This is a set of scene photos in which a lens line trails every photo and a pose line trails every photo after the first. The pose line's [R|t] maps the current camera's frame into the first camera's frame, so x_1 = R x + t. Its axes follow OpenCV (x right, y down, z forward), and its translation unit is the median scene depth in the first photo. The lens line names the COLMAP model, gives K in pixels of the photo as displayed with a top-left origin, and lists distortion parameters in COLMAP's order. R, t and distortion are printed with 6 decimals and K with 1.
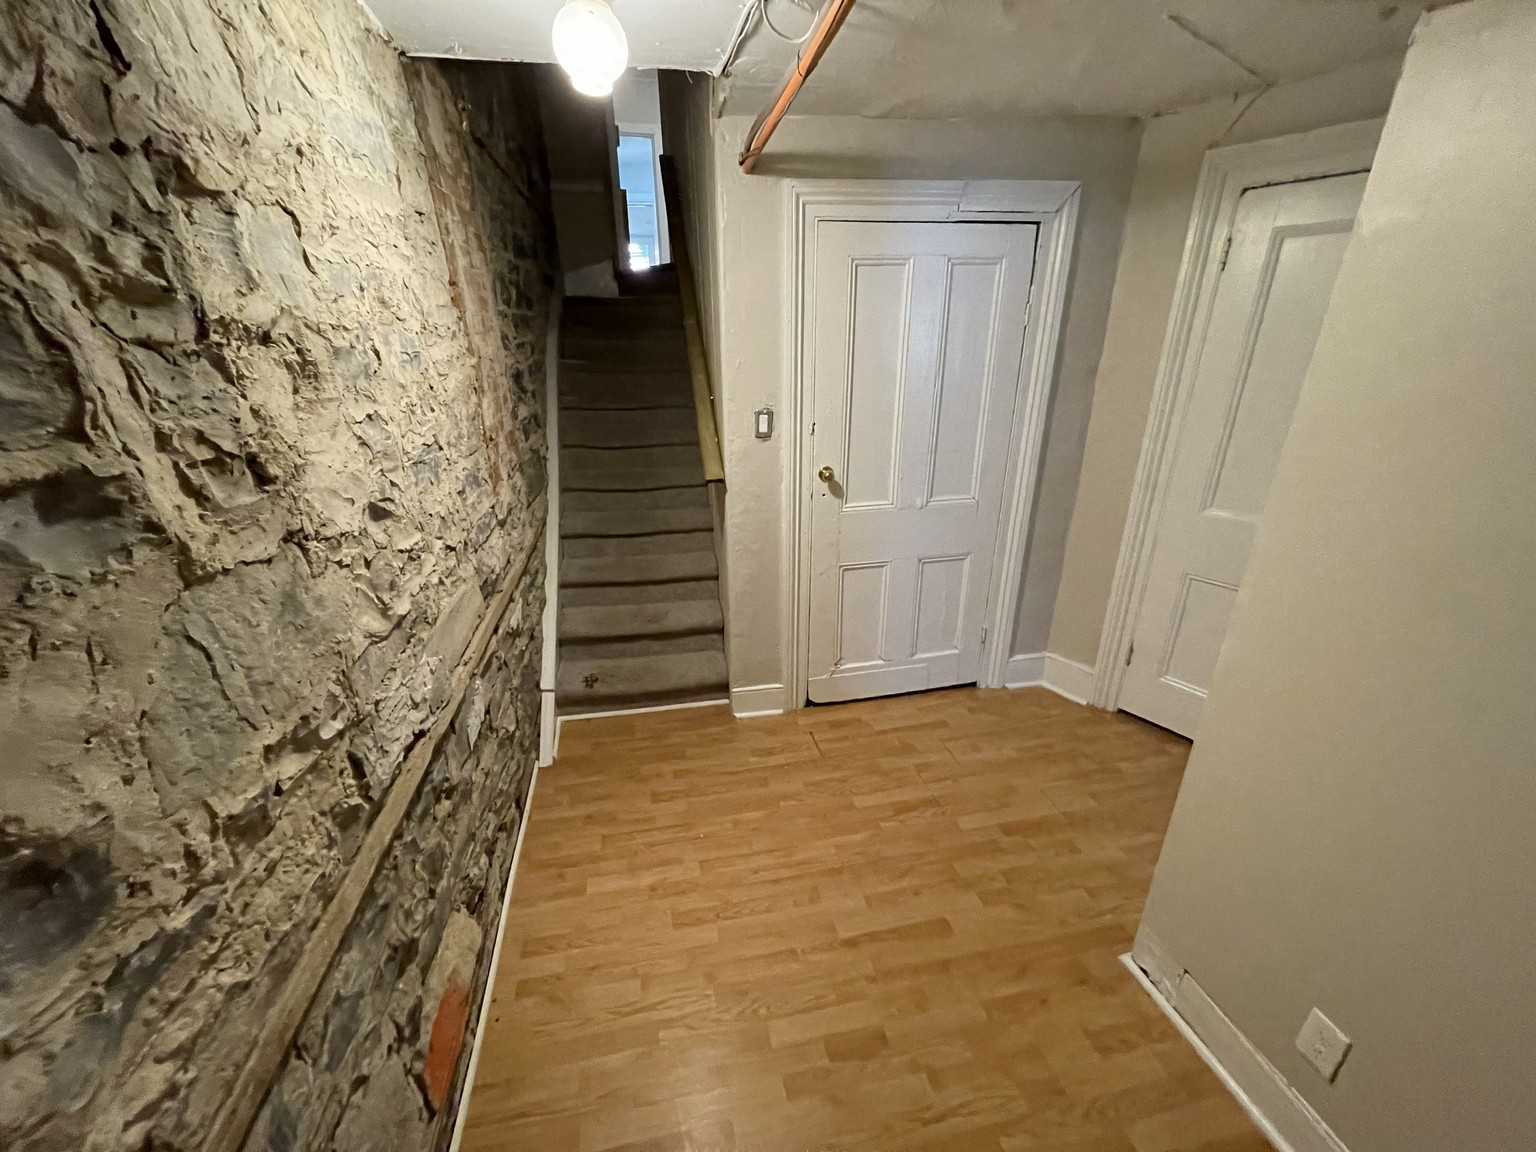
lens RADIAL K [[619.2, 0, 762.7], [0, 619.2, 567.9], [0, 0, 1]] dist [-0.000503, 0.000238]
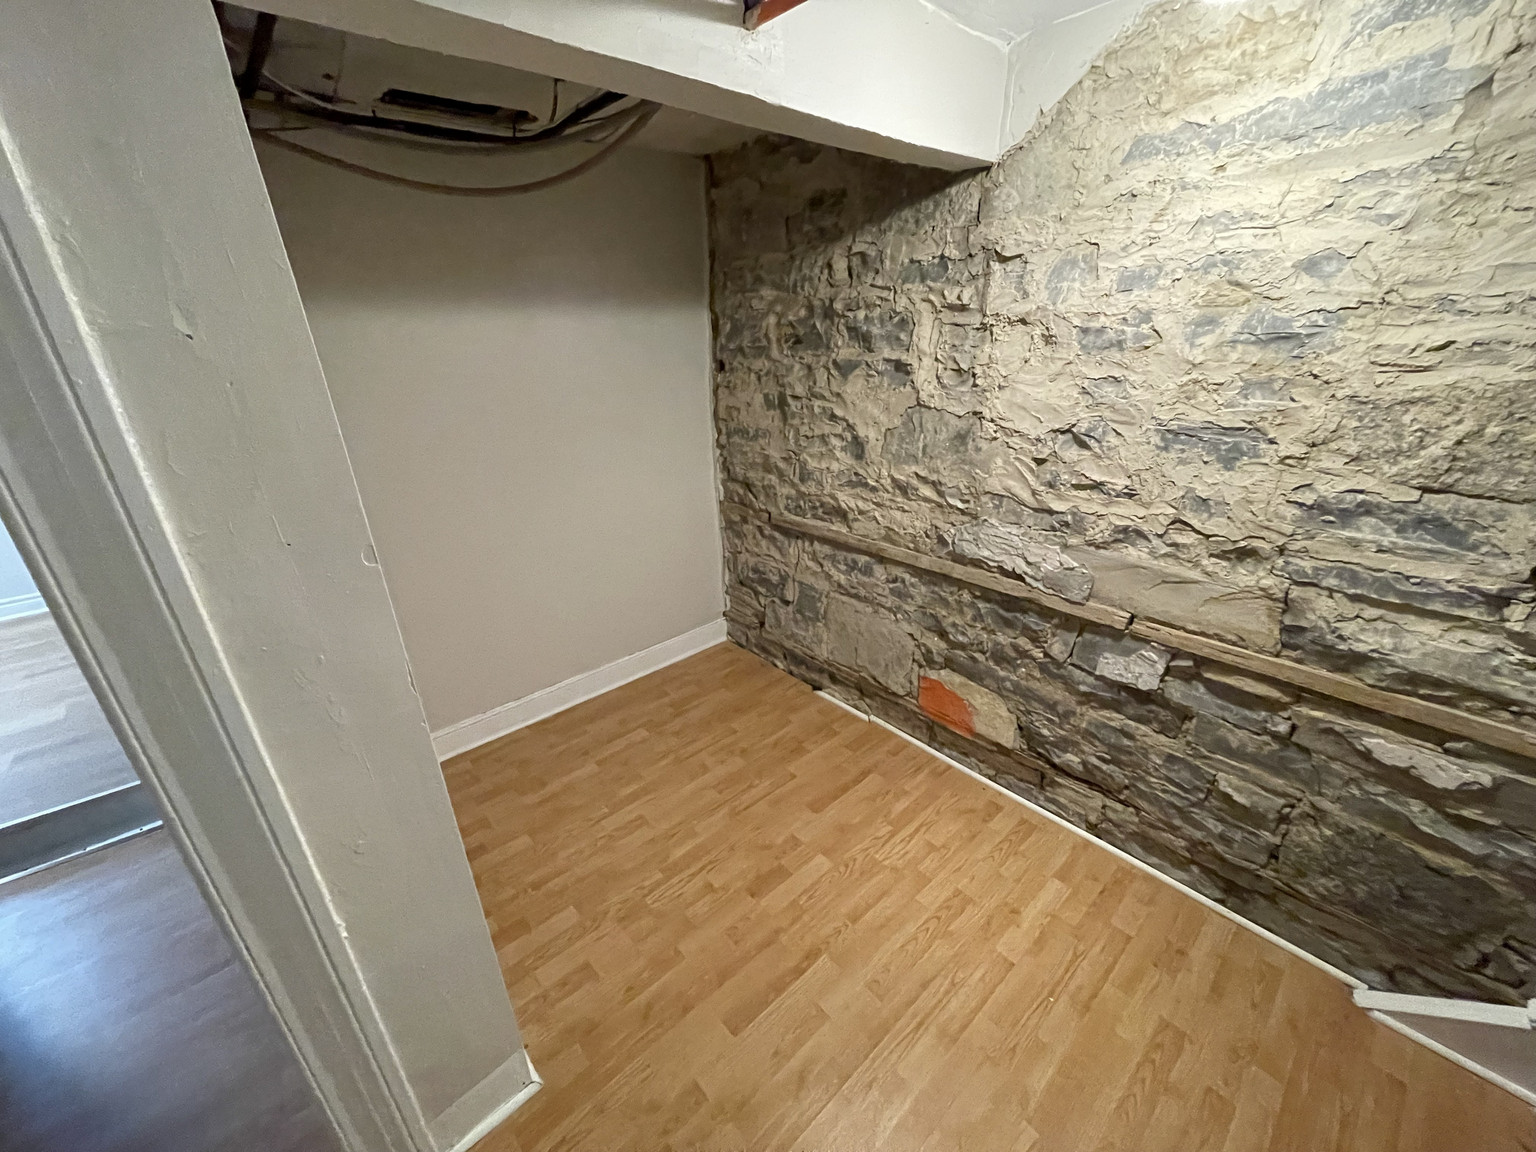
lens RADIAL K [[619.2, 0, 770.3], [0, 619.2, 592.7], [0, 0, 1]] dist [-0.000503, 0.000238]
pose [[-0.852160, 0.224216, -0.472811, 0.631639], [-0.162377, 0.745646, 0.646256, -0.527779], [0.497450, 0.627487, -0.599002, 1.407644]]
